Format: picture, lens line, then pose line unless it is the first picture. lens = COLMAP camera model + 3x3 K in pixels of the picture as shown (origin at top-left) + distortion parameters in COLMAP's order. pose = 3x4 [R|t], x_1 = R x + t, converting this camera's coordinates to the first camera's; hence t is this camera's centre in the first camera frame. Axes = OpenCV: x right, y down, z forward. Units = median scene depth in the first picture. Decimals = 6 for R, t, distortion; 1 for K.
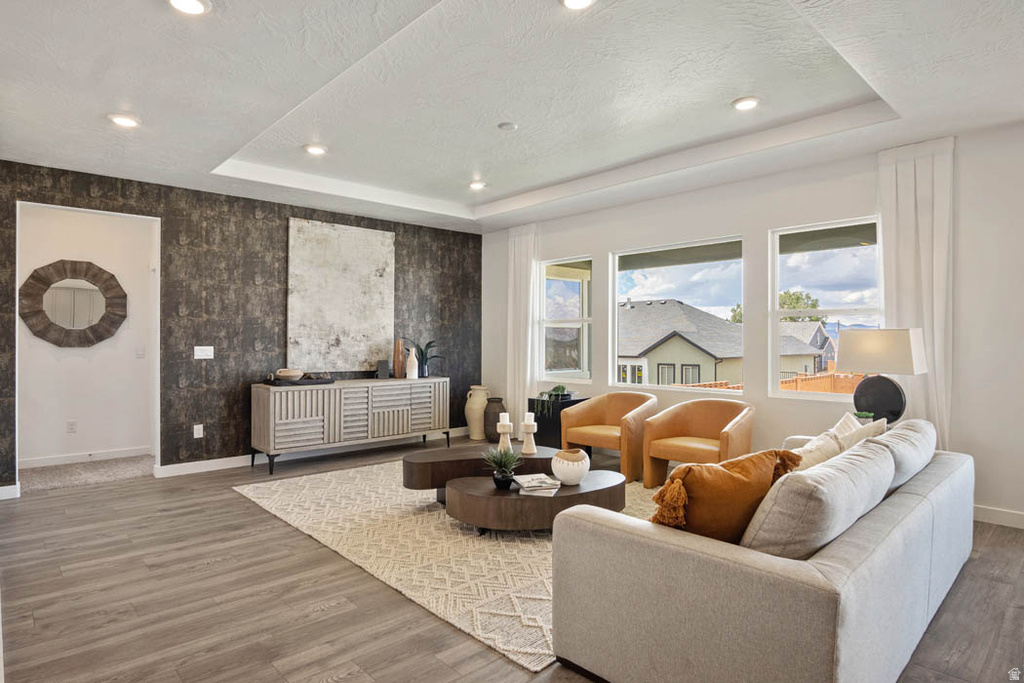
lens RADIAL K [[592.5, 0, 564.3], [0, 592.5, 335.8], [0, 0, 1]] dist [-0.021080, -0.000389]
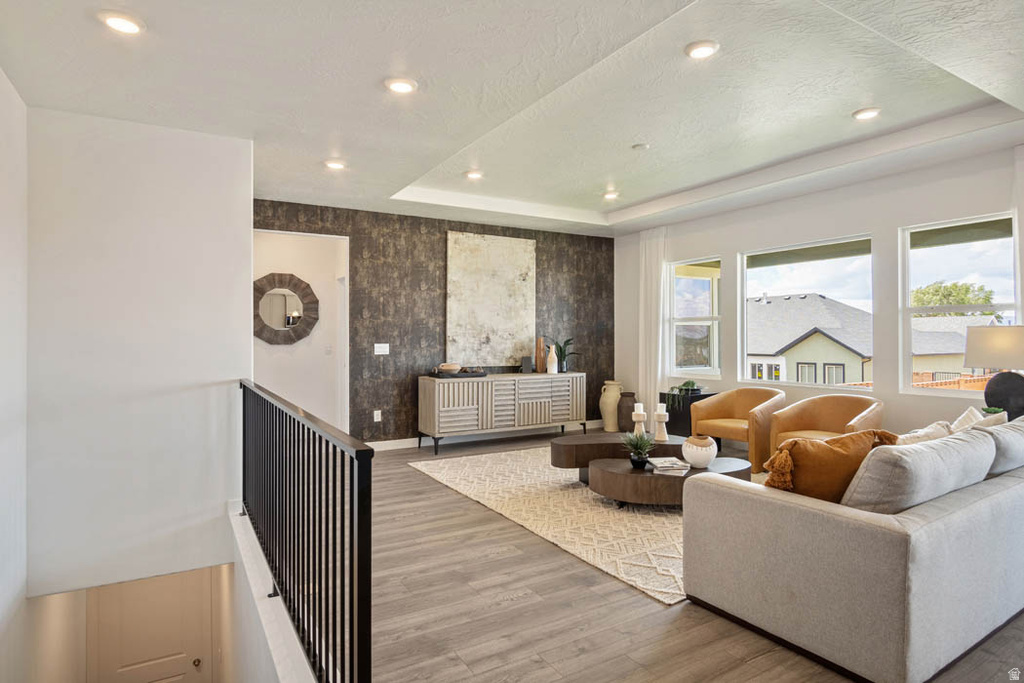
lens RADIAL K [[620.9, 0, 570.8], [0, 620.9, 328.4], [0, 0, 1]] dist [-0.020095, -0.000143]
pose [[0.980358, -0.005832, -0.197140, 0.003680], [0.004297, 0.999957, -0.008214, -0.001519], [0.197180, 0.007206, 0.980341, -0.156564]]
